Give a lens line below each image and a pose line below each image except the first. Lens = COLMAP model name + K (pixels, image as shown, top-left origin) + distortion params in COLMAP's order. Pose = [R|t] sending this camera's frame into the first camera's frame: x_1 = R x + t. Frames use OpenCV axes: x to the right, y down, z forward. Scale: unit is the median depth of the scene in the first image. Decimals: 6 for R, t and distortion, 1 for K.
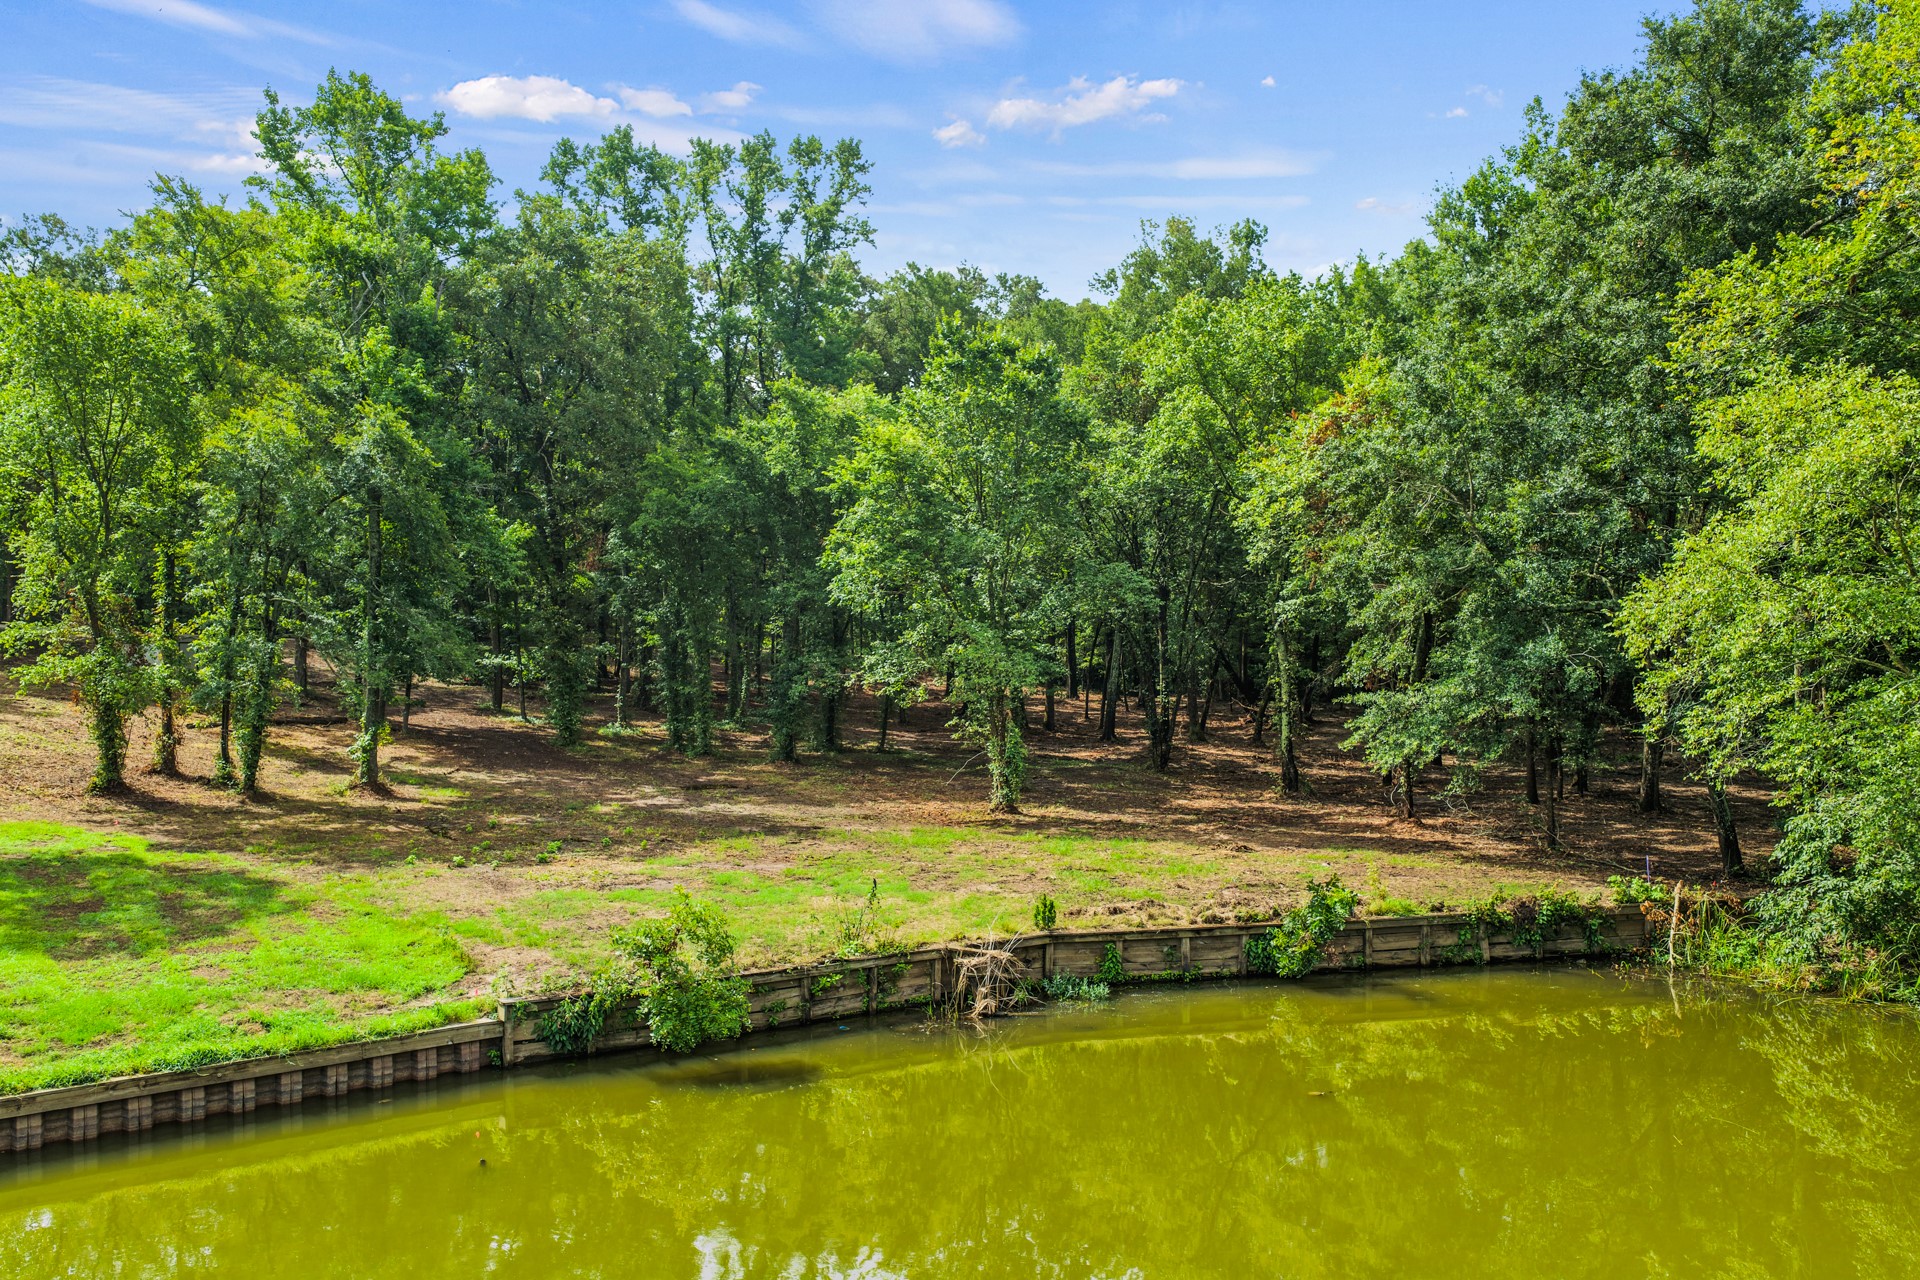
lens RADIAL K [[1600.4, 0, 961.7], [0, 1600.4, 650.5], [0, 0, 1]] dist [0.002864, 0.009770]
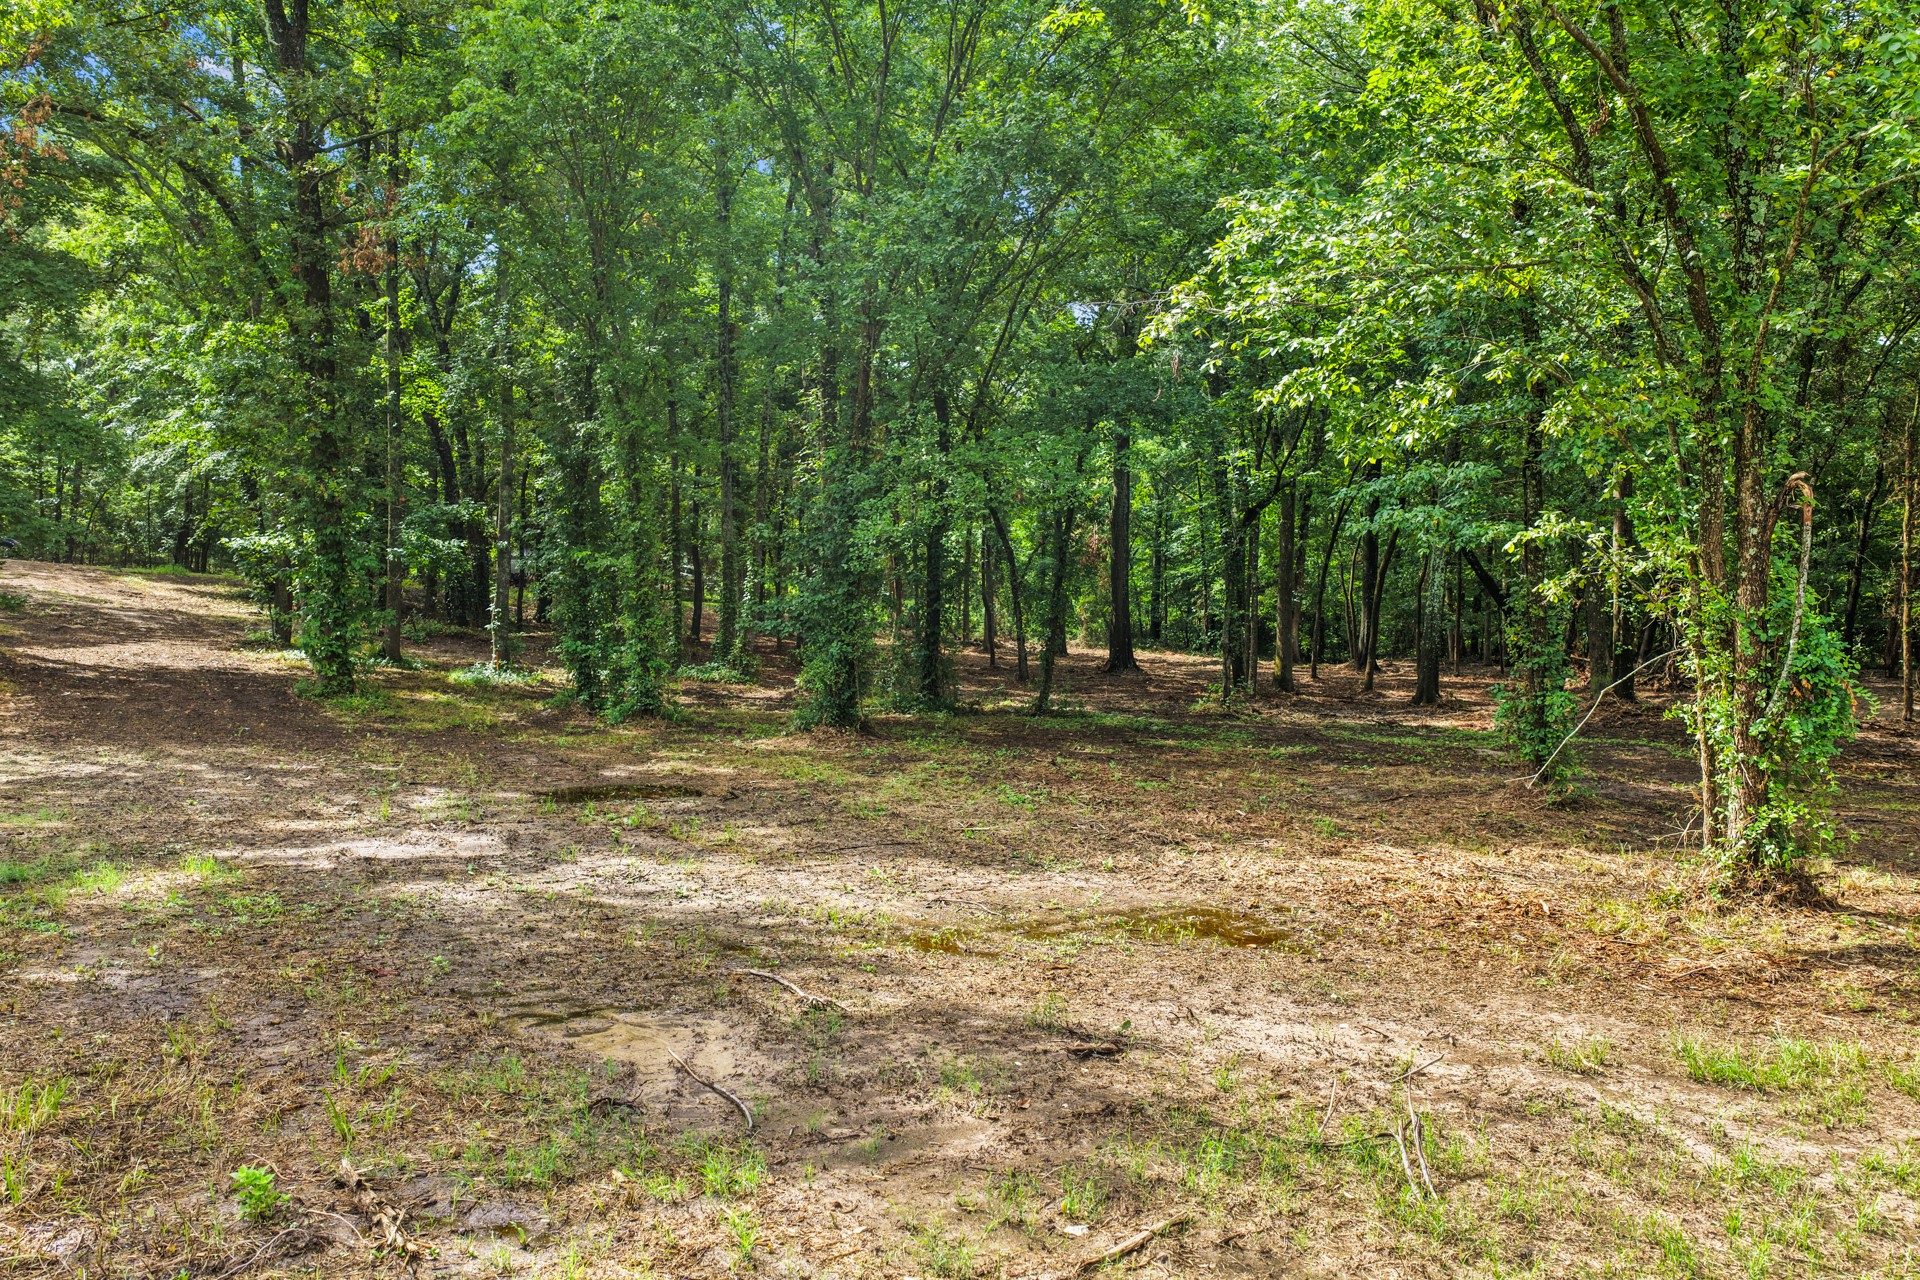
lens RADIAL K [[1600.4, 0, 961.7], [0, 1600.4, 650.5], [0, 0, 1]] dist [0.002864, 0.009770]
pose [[0.999886, 0.001915, -0.015006, -0.066311], [-0.001950, 0.999995, -0.002299, 0.045552], [0.015001, 0.002328, 0.999885, 0.542530]]
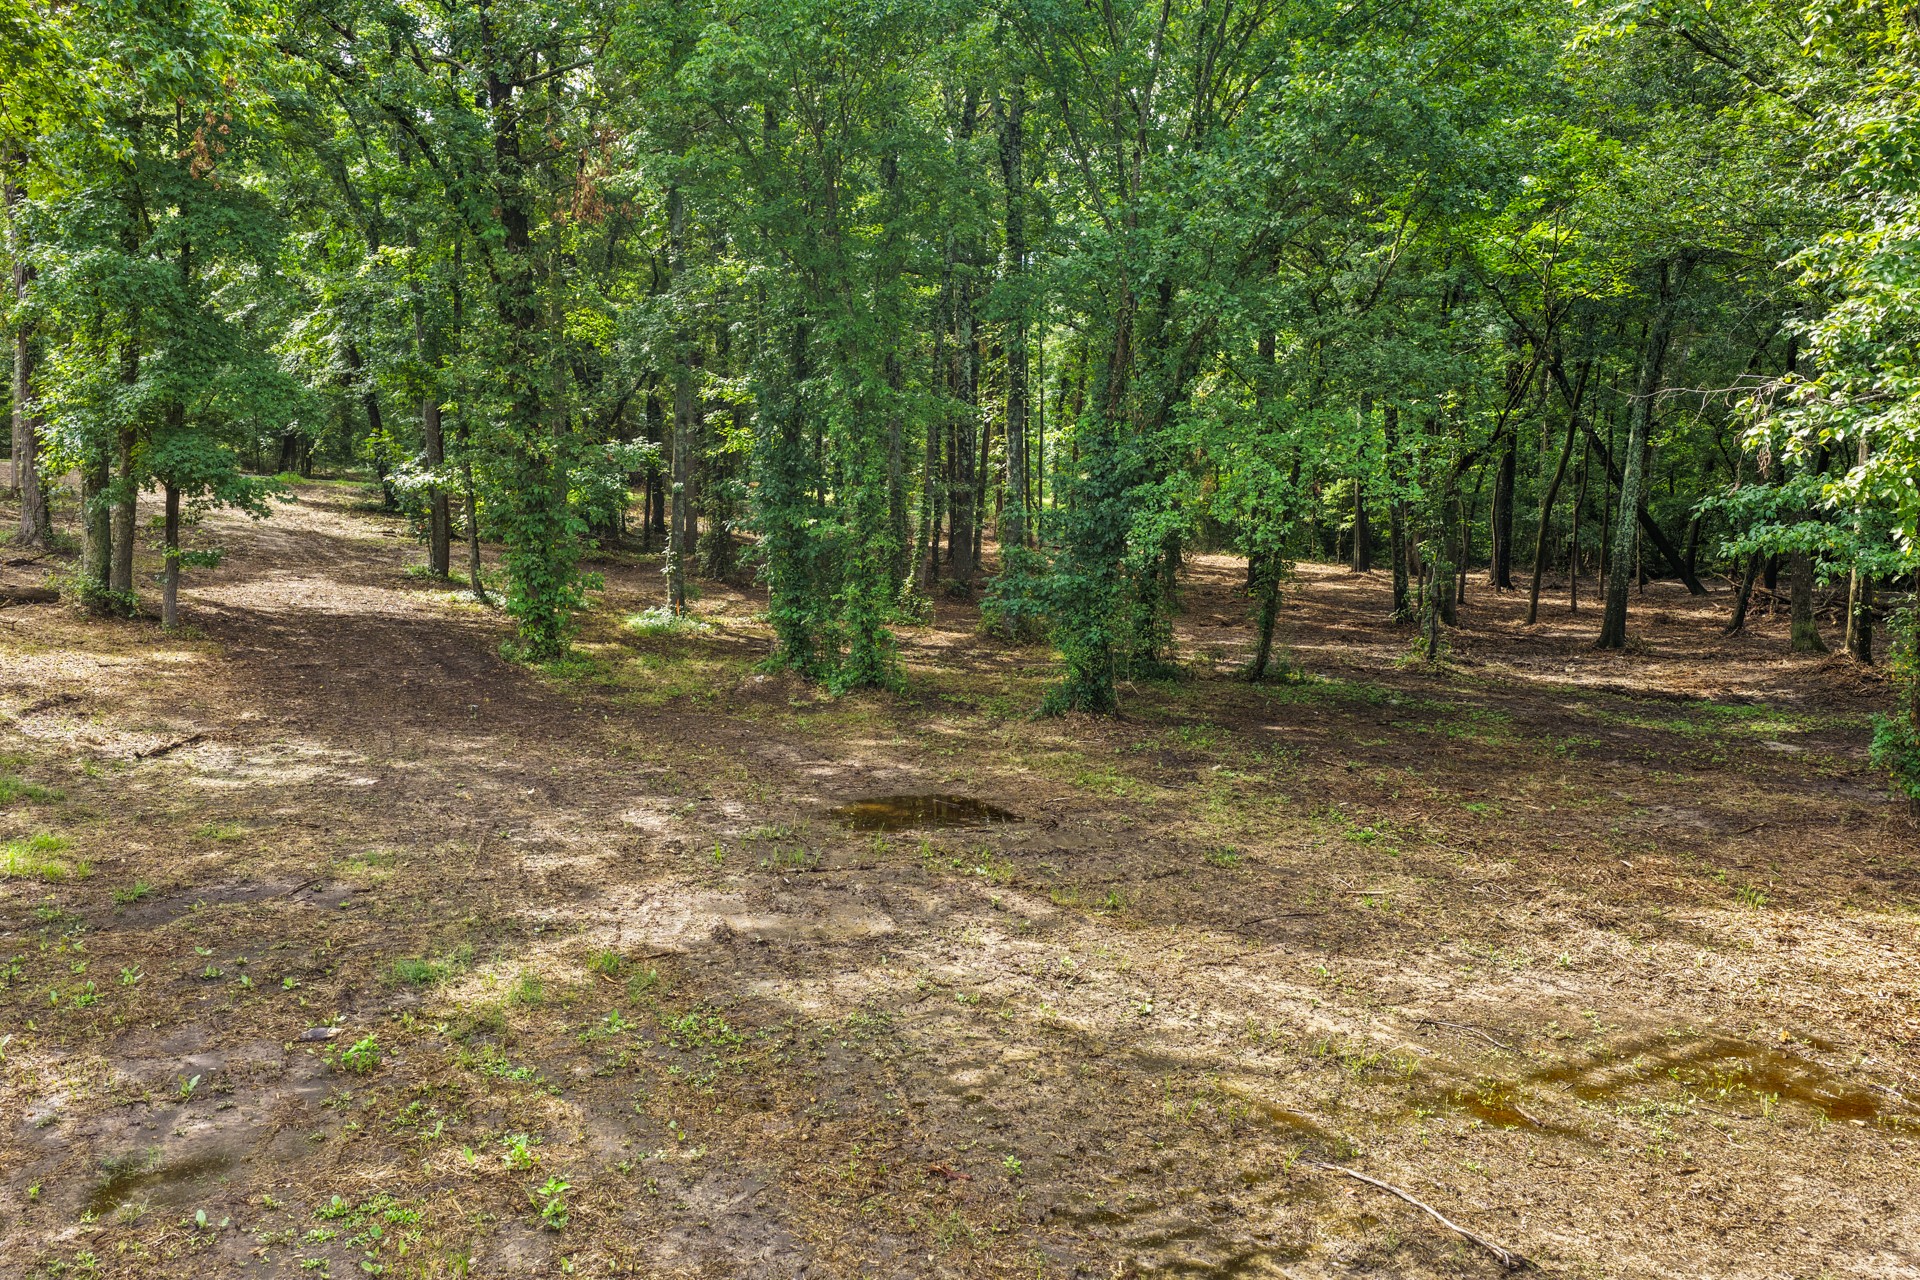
lens RADIAL K [[1600.4, 0, 961.7], [0, 1600.4, 650.5], [0, 0, 1]] dist [0.002864, 0.009770]
pose [[0.998838, 0.014811, -0.045867, -0.110566], [-0.011500, 0.997365, 0.071623, 0.024575], [0.046807, -0.071012, 0.996377, 0.558861]]
